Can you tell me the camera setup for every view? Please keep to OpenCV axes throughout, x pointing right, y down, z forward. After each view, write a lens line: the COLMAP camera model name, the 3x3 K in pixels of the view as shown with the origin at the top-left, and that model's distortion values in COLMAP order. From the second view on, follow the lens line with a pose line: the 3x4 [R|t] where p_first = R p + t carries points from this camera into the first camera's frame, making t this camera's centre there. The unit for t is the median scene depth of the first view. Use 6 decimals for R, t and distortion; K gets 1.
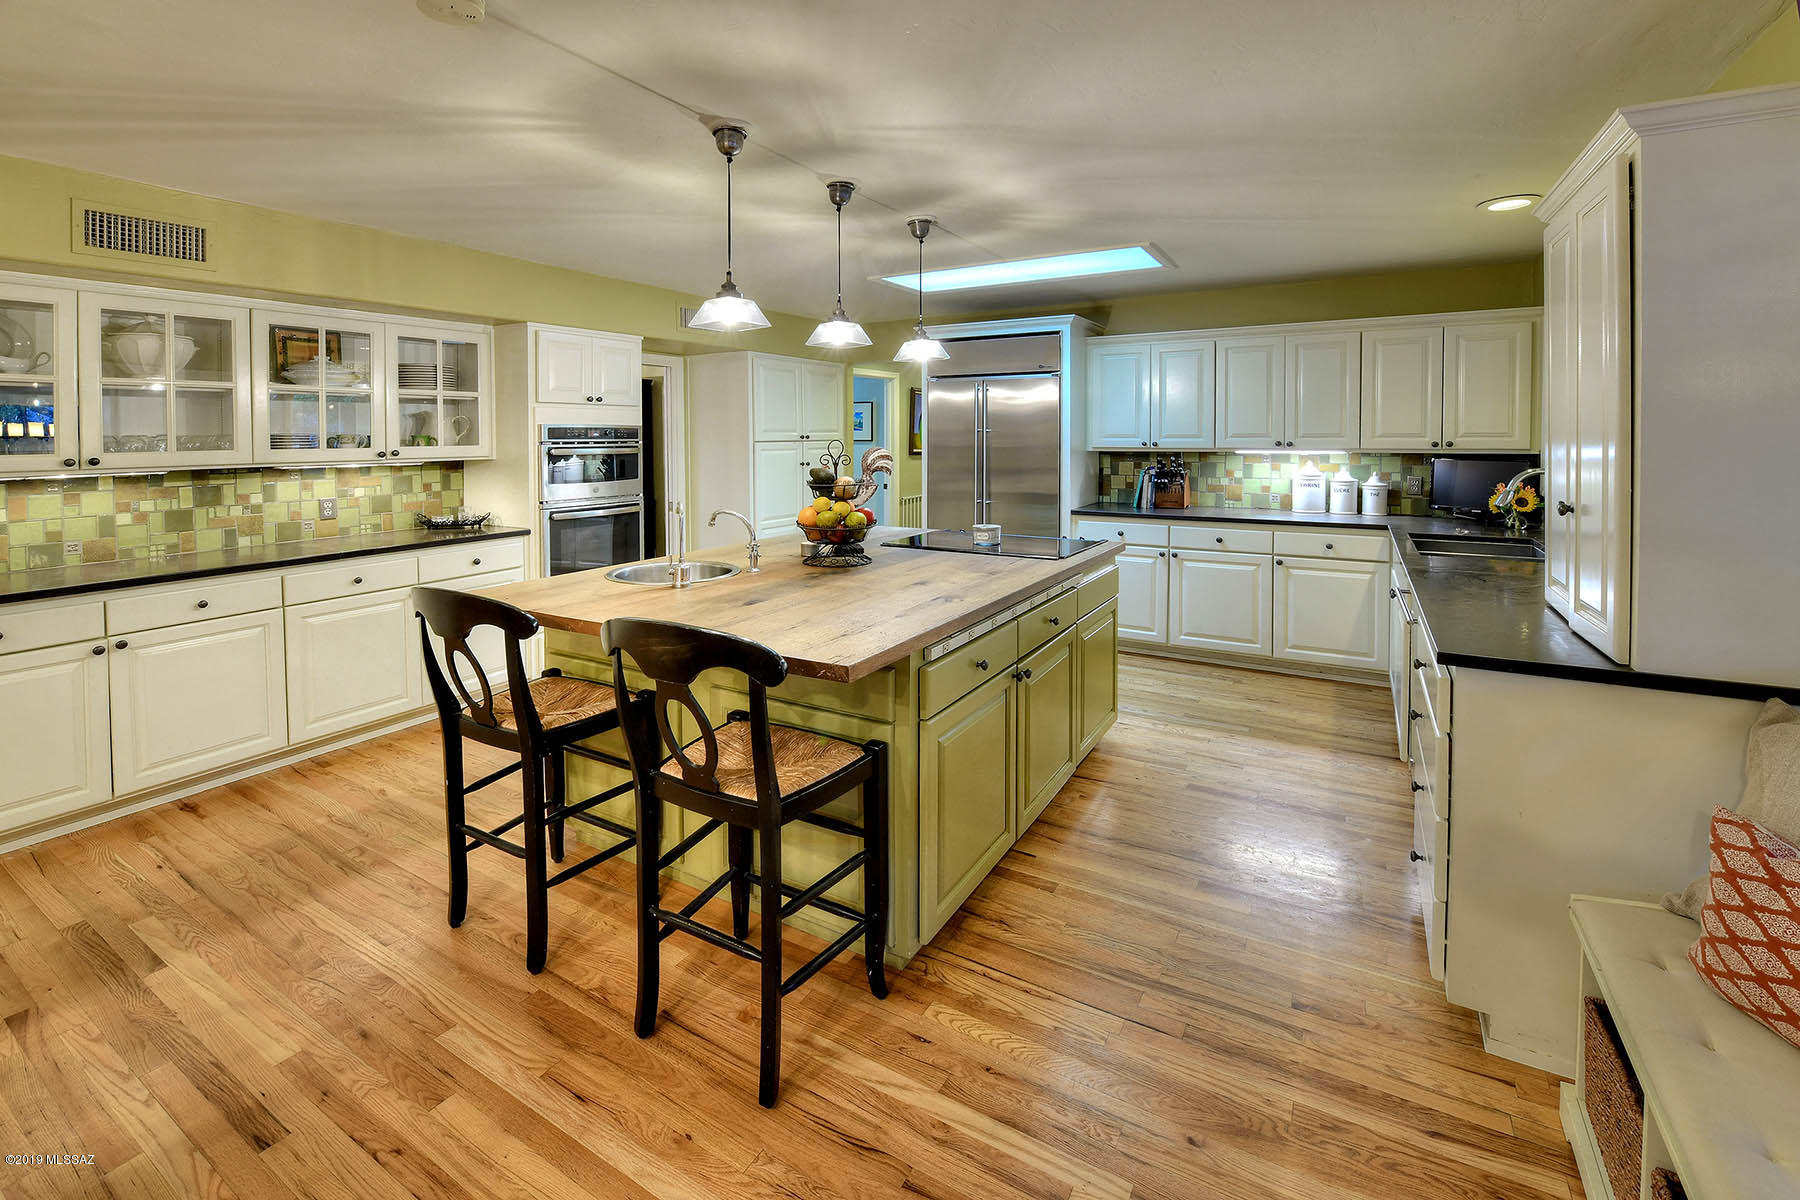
lens RADIAL K [[776.7, 0, 899.4], [0, 776.7, 463.5], [0, 0, 1]] dist [-0.012423, -0.000532]
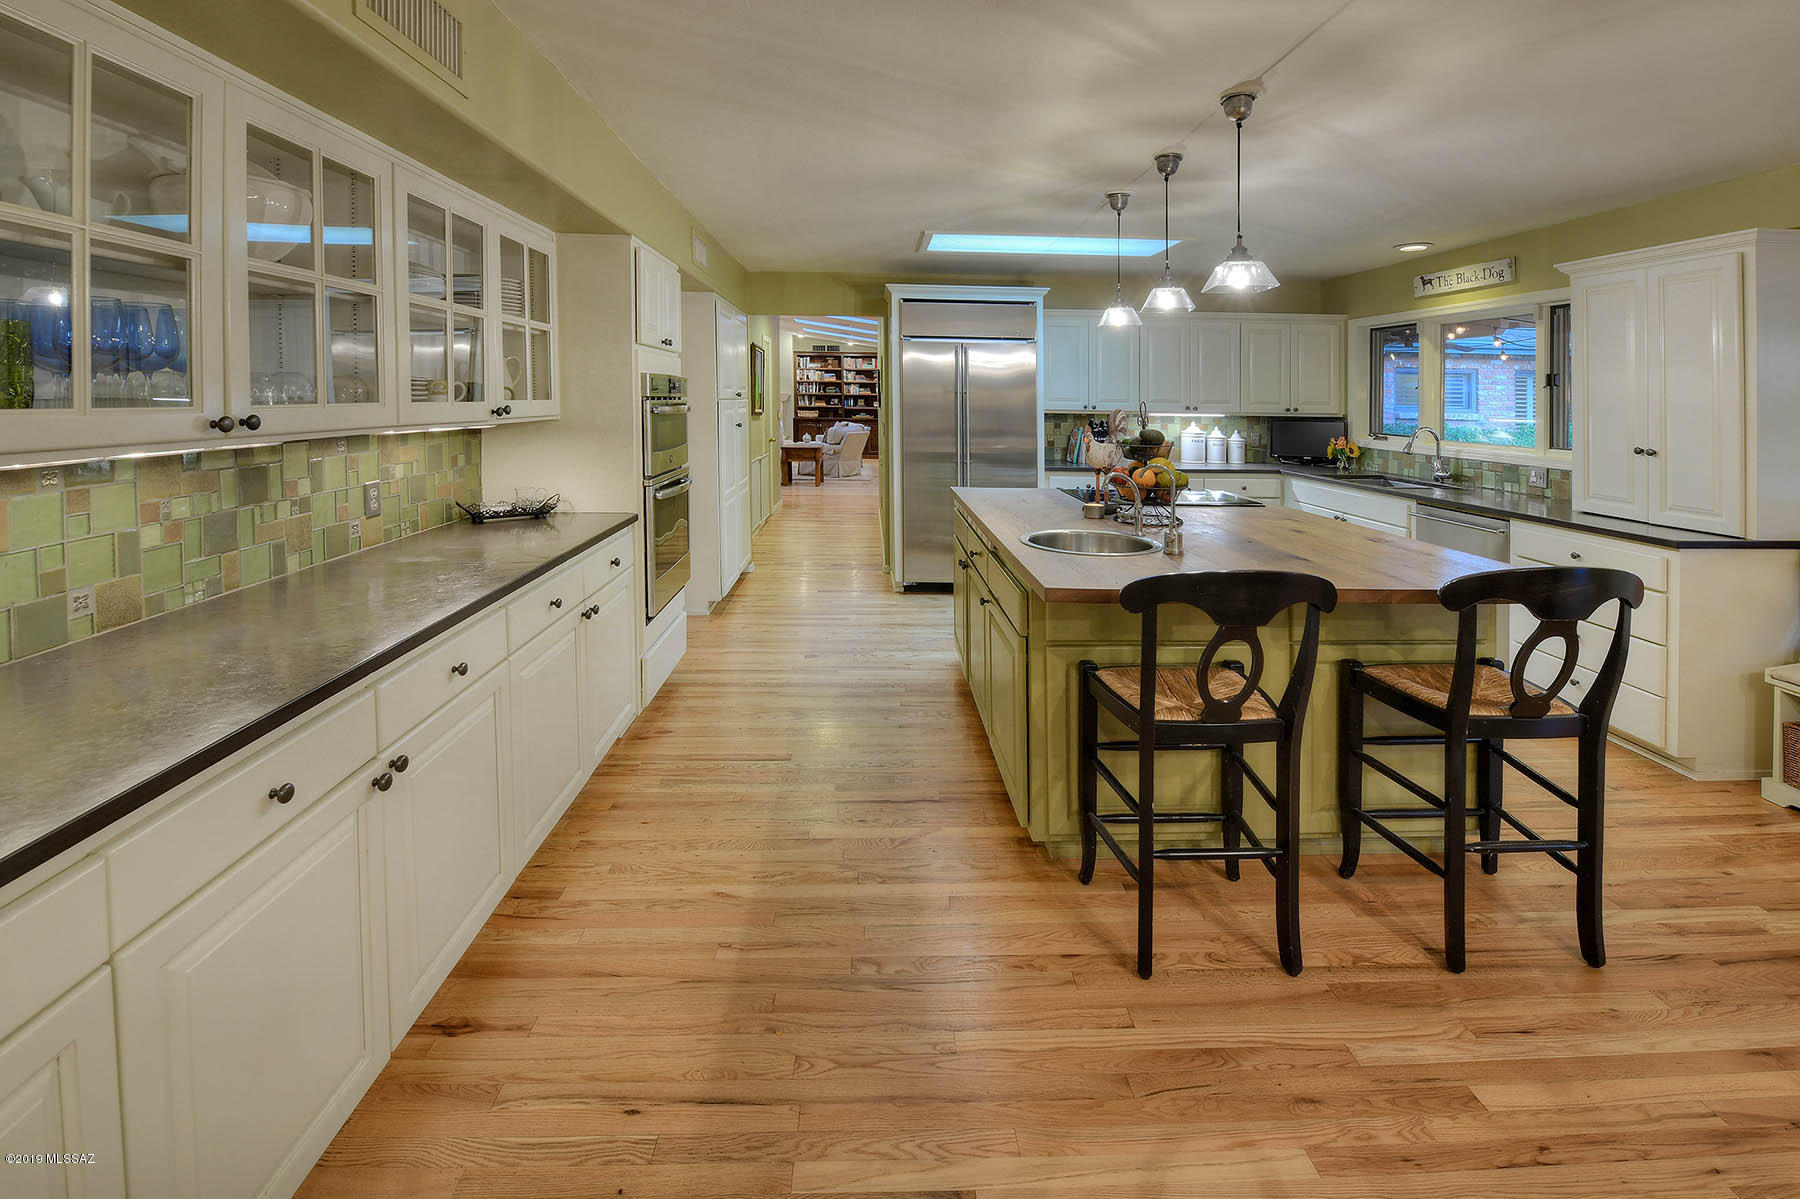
lens RADIAL K [[786.8, 0, 900.9], [0, 786.8, 417.2], [0, 0, 1]] dist [-0.011792, -0.000504]
pose [[0.836534, 0.003720, 0.547903, -0.790198], [0.000712, 0.999969, -0.007877, -0.001730], [-0.547915, 0.006980, 0.836505, 0.267684]]
